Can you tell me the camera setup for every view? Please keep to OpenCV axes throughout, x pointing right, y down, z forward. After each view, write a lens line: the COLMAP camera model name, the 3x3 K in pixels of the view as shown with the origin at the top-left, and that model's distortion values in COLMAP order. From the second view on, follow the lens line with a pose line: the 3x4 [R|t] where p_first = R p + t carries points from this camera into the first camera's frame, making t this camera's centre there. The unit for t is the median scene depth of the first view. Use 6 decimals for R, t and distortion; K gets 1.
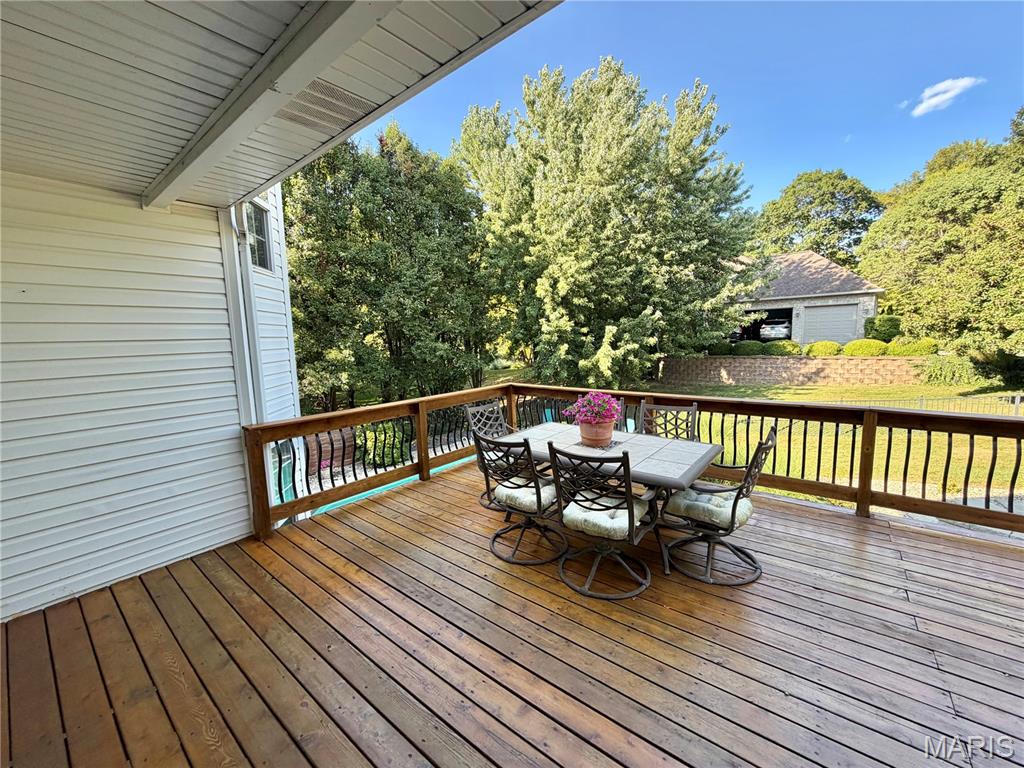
lens RADIAL K [[408.8, 0, 513.7], [0, 408.8, 386.0], [0, 0, 1]] dist [0.000118, 0.000431]
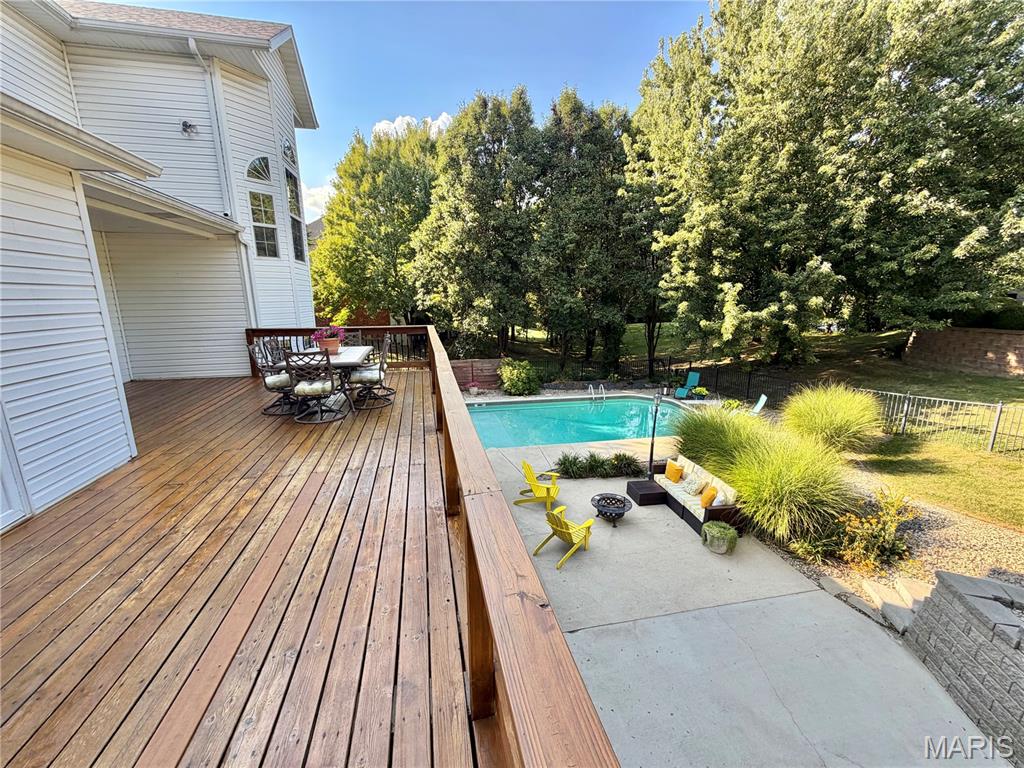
lens RADIAL K [[408.8, 0, 508.0], [0, 408.8, 382.6], [0, 0, 1]] dist [0.000118, 0.000431]
pose [[0.770839, 0.160268, -0.616540, 0.411880], [-0.093355, 0.985806, 0.139539, -0.012752], [0.630152, -0.050005, 0.774860, 0.021046]]
